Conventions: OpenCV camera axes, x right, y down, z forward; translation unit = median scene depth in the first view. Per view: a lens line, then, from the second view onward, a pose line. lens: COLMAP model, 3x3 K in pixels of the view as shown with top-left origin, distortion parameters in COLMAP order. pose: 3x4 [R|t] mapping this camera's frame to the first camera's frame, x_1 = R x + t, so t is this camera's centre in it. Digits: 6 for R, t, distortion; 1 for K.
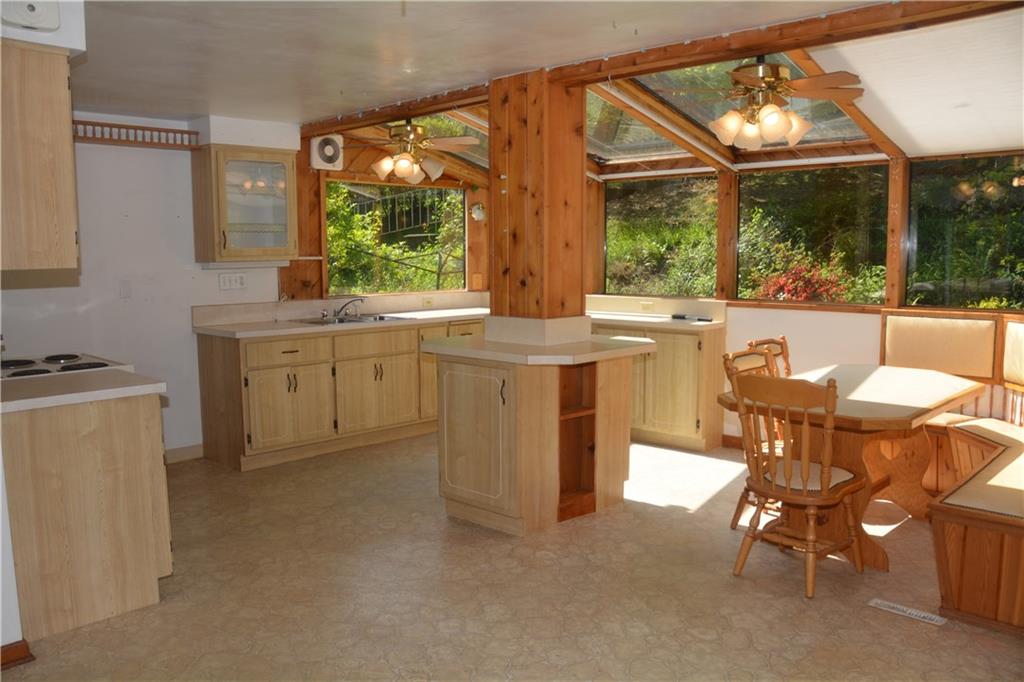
lens RADIAL K [[794.5, 0, 512.0], [0, 794.5, 341.0], [0, 0, 1]] dist [-0.166029, 0.113316]
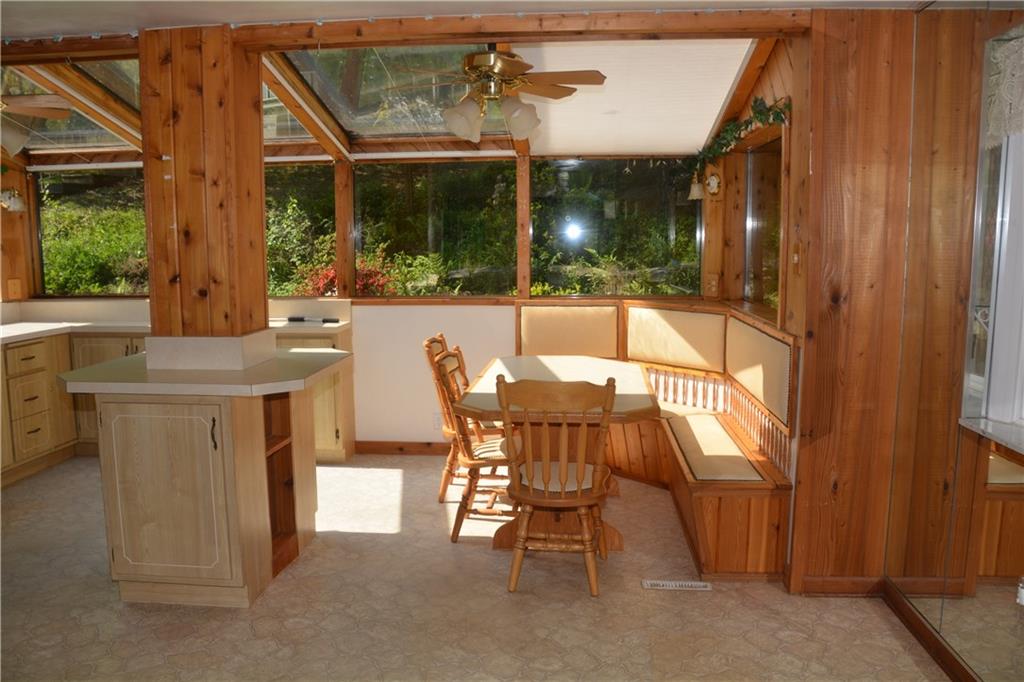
lens RADIAL K [[794.5, 0, 512.0], [0, 794.5, 341.0], [0, 0, 1]] dist [-0.166029, 0.113316]
pose [[0.780287, -0.076334, 0.620746, -0.233994], [0.067820, 0.996998, 0.037351, -0.033477], [-0.621734, 0.012954, 0.783122, 0.201296]]
